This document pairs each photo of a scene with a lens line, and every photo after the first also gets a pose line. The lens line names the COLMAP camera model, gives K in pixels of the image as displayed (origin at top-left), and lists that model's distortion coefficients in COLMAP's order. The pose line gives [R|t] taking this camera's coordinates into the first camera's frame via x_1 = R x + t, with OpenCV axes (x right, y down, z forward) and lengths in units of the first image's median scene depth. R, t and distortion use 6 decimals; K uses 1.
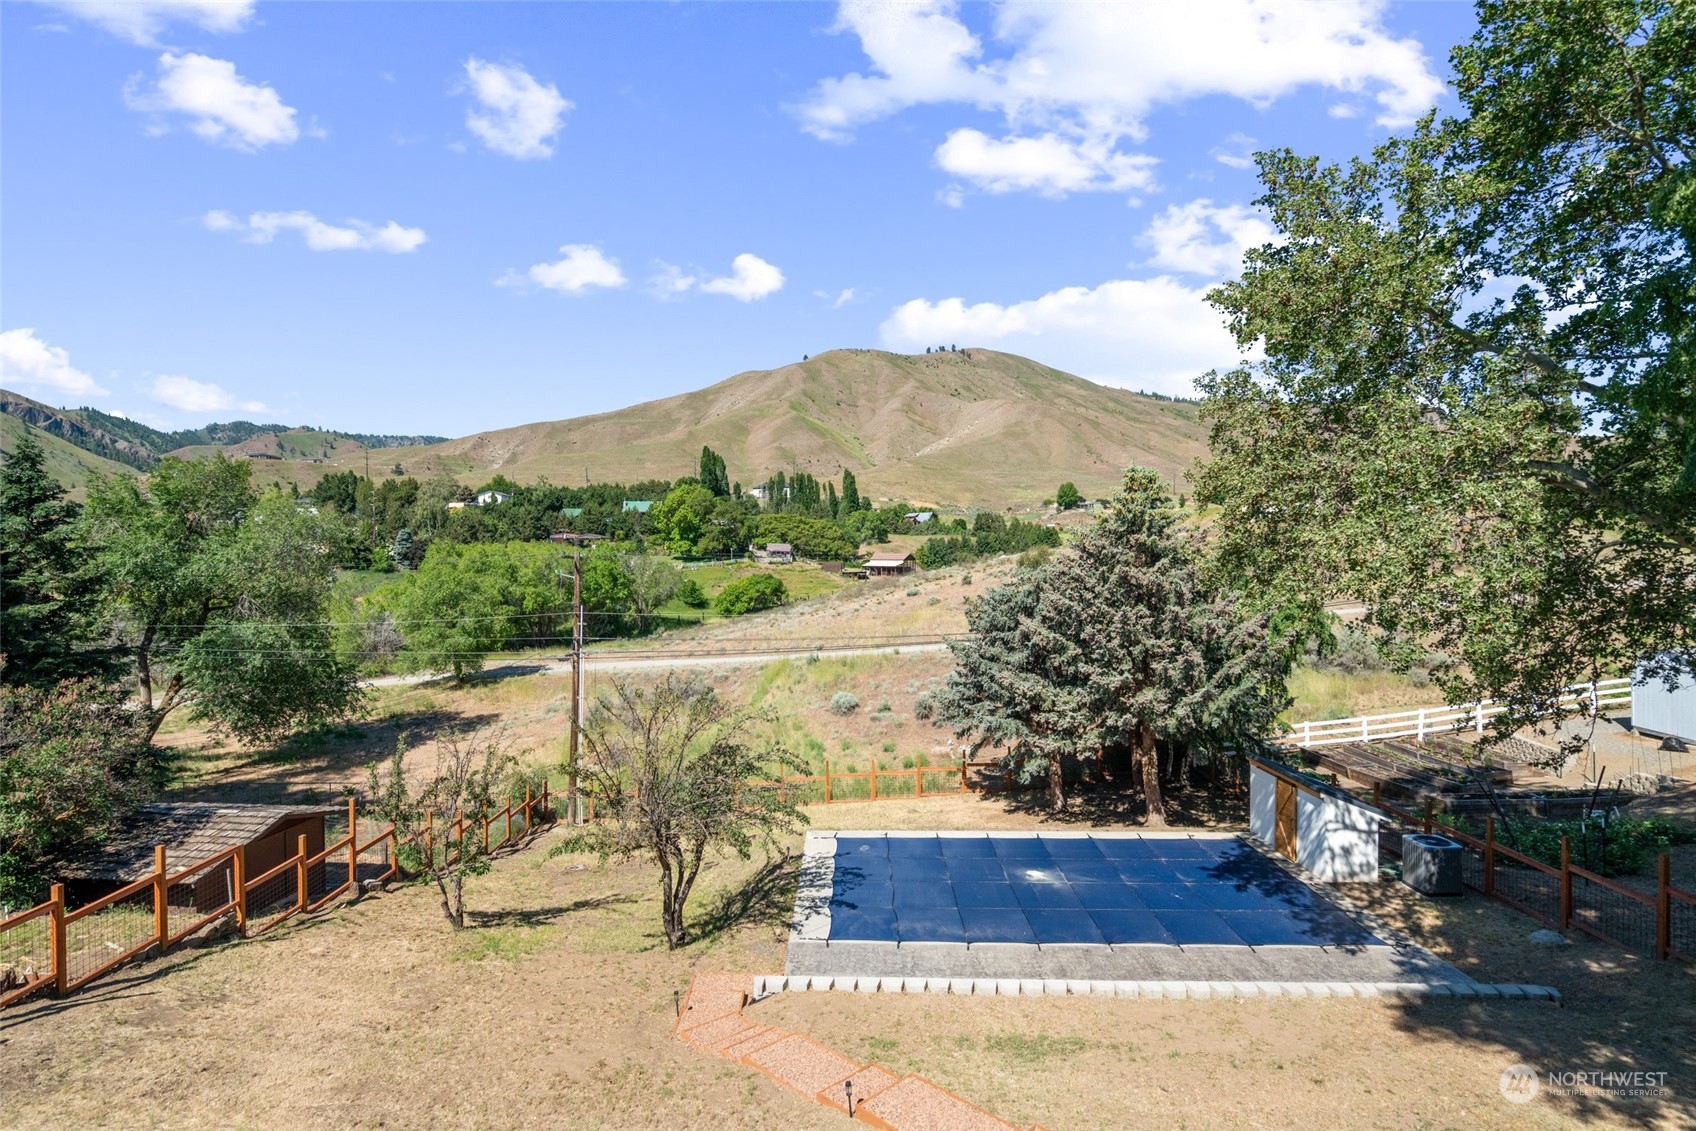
lens RADIAL K [[806.4, 0, 848.0], [0, 806.4, 565.5], [0, 0, 1]] dist [-0.005159, 0.002080]
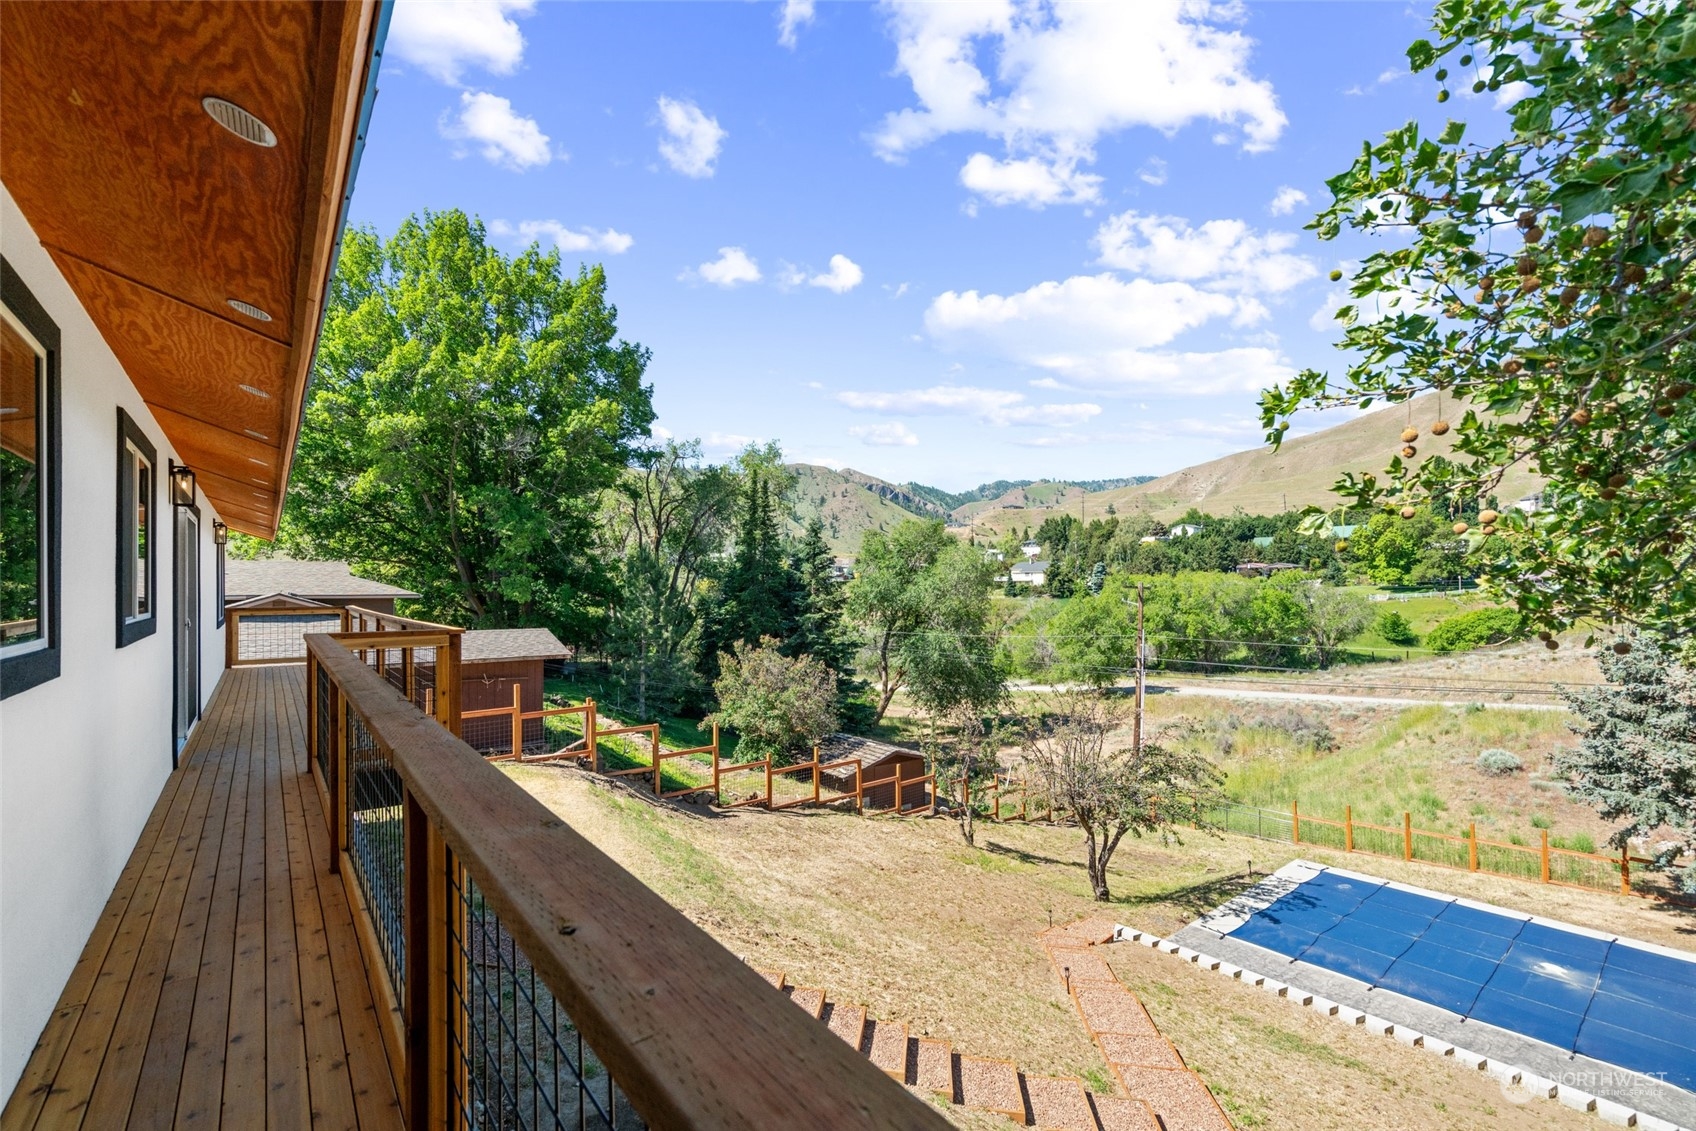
lens RADIAL K [[780.1, 0, 848.0], [0, 780.1, 565.5], [0, 0, 1]] dist [-0.000508, -0.000019]
pose [[0.667221, -0.021260, -0.744556, 0.169172], [-0.007034, 0.999368, -0.034839, 0.000576], [0.744826, 0.028482, 0.666650, -0.042574]]
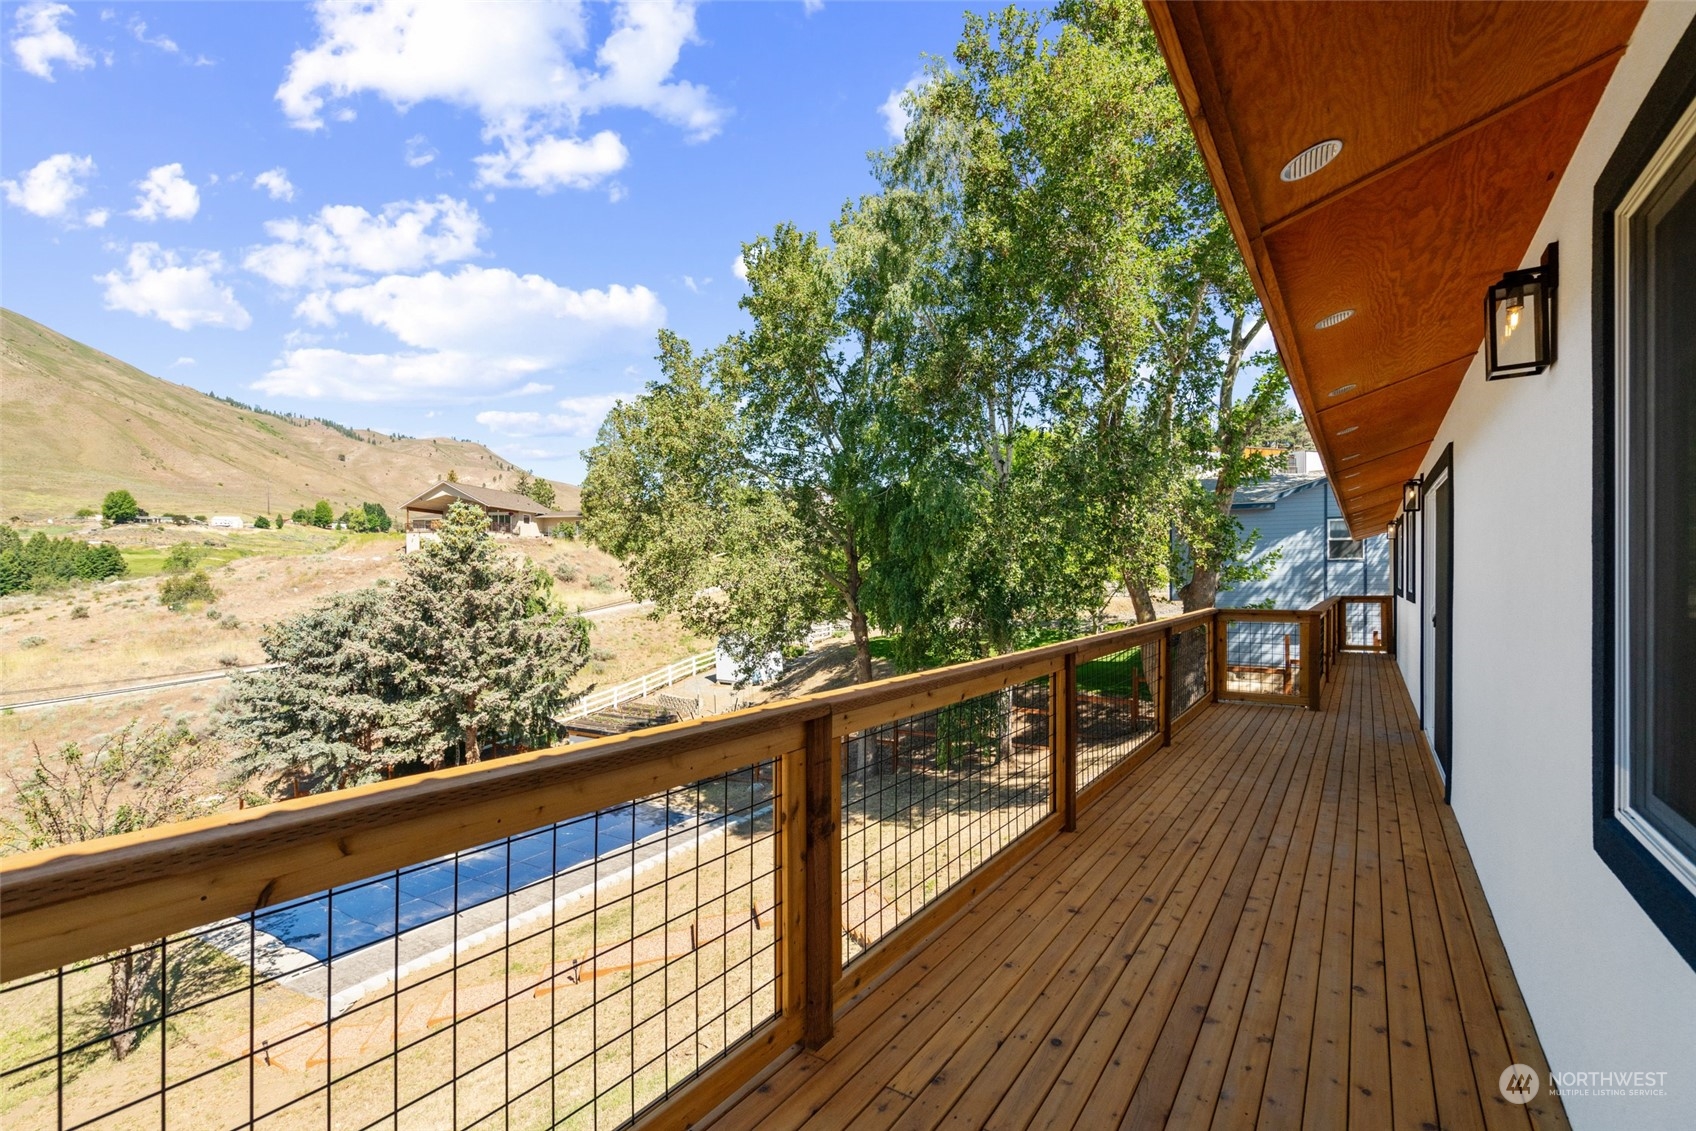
lens RADIAL K [[745.0, 0, 838.0], [0, 745.0, 591.5], [0, 0, 1]] dist [-0.003095, -0.000115]
pose [[0.504652, -0.019049, 0.863113, -0.191628], [0.015432, 0.999796, 0.013042, -0.001065], [-0.863185, 0.006738, 0.504843, -0.008928]]
